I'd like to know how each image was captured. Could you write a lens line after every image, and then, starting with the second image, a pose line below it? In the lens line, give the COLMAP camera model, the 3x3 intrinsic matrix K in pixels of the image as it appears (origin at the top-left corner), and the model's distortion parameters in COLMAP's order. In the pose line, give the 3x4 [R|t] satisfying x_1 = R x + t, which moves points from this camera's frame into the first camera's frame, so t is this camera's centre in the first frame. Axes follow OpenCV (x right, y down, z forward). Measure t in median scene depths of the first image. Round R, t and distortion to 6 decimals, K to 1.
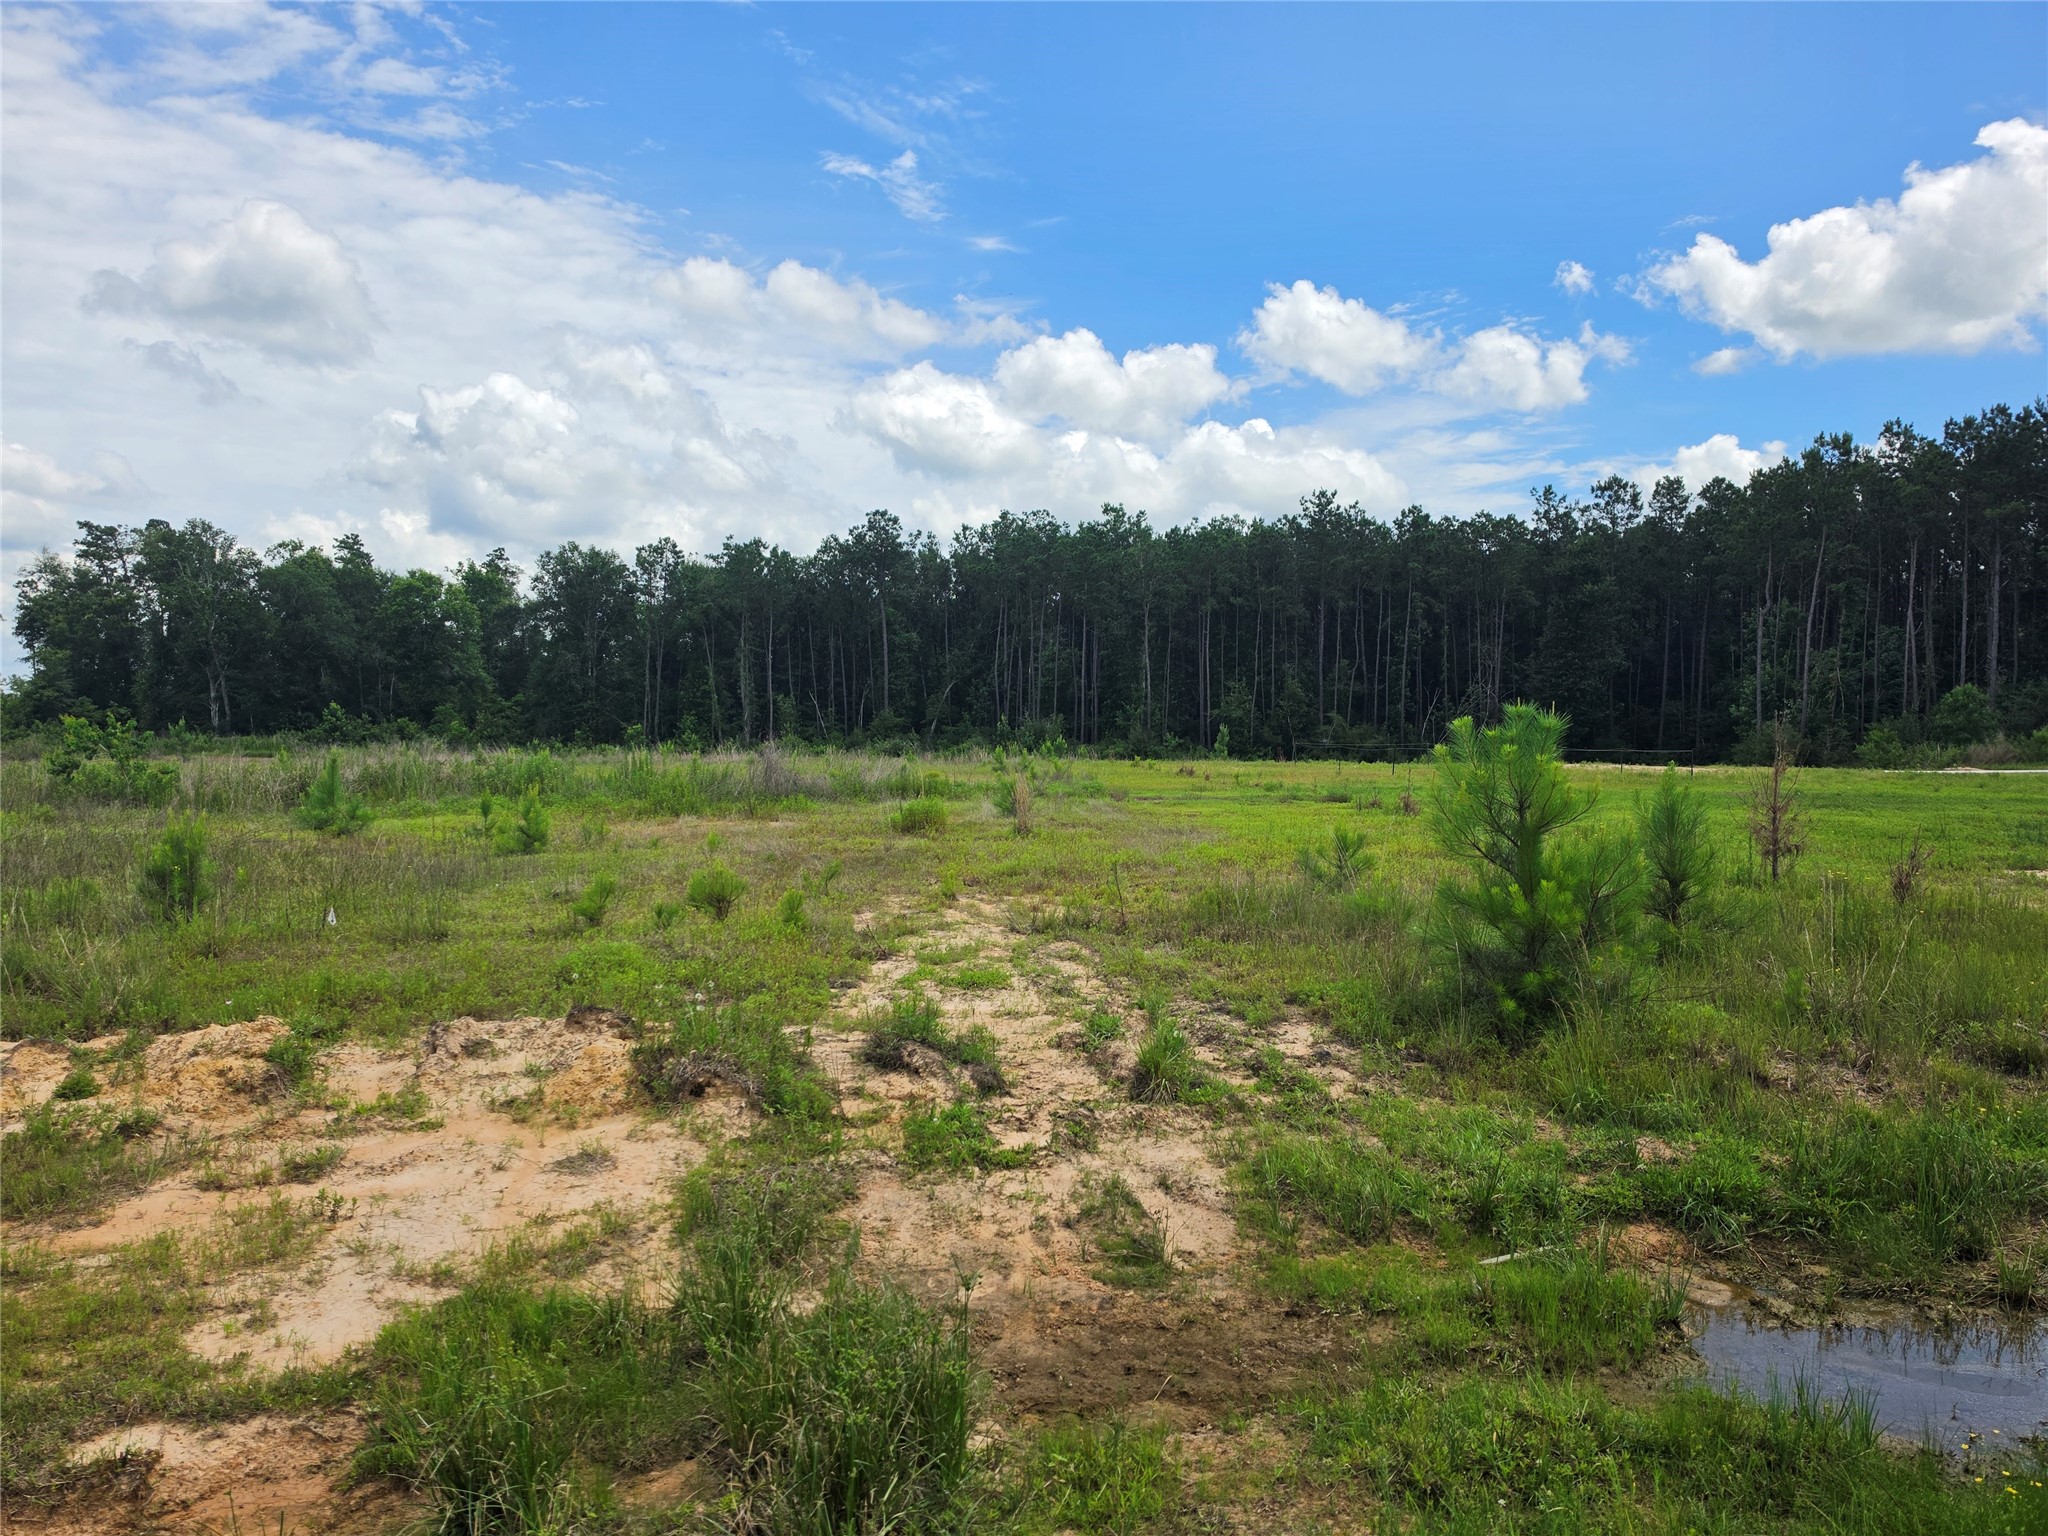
lens RADIAL K [[1400.7, 0, 1000.2], [0, 1400.7, 794.6], [0, 0, 1]] dist [0.117485, -0.184667]
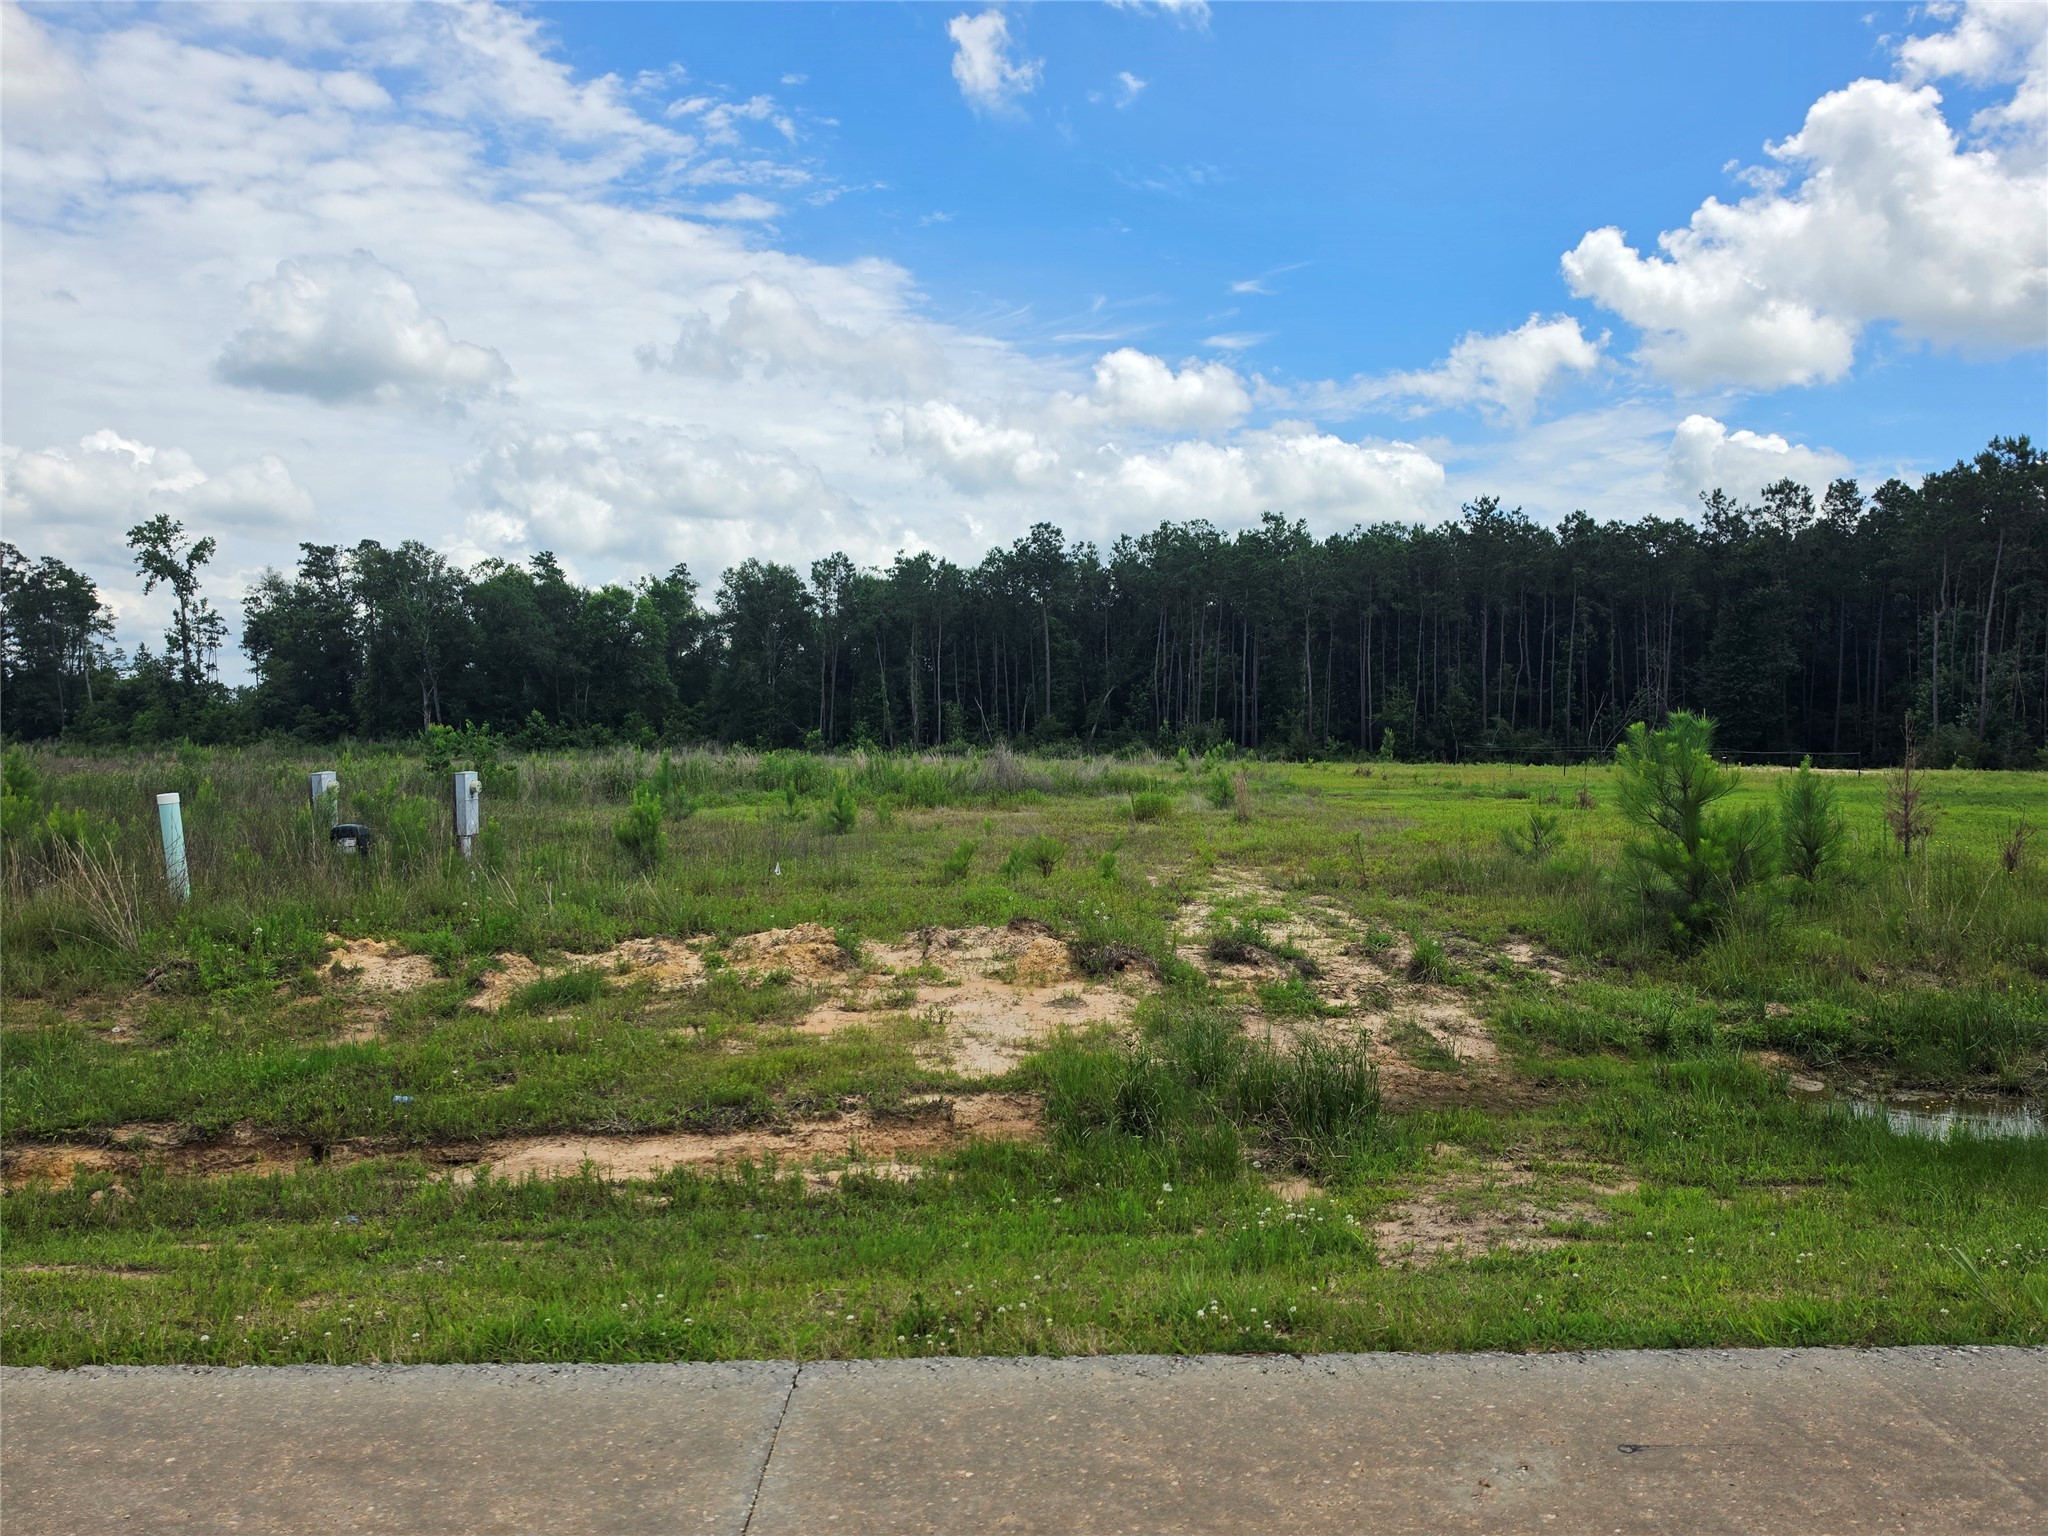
lens RADIAL K [[1496.8, 0, 969.0], [0, 1496.8, 774.7], [0, 0, 1]] dist [0.103728, -0.165772]
pose [[0.995654, 0.001189, -0.093120, -0.126280], [-0.003013, 0.999806, -0.019446, 0.018593], [0.093079, 0.019642, 0.995465, -0.355376]]
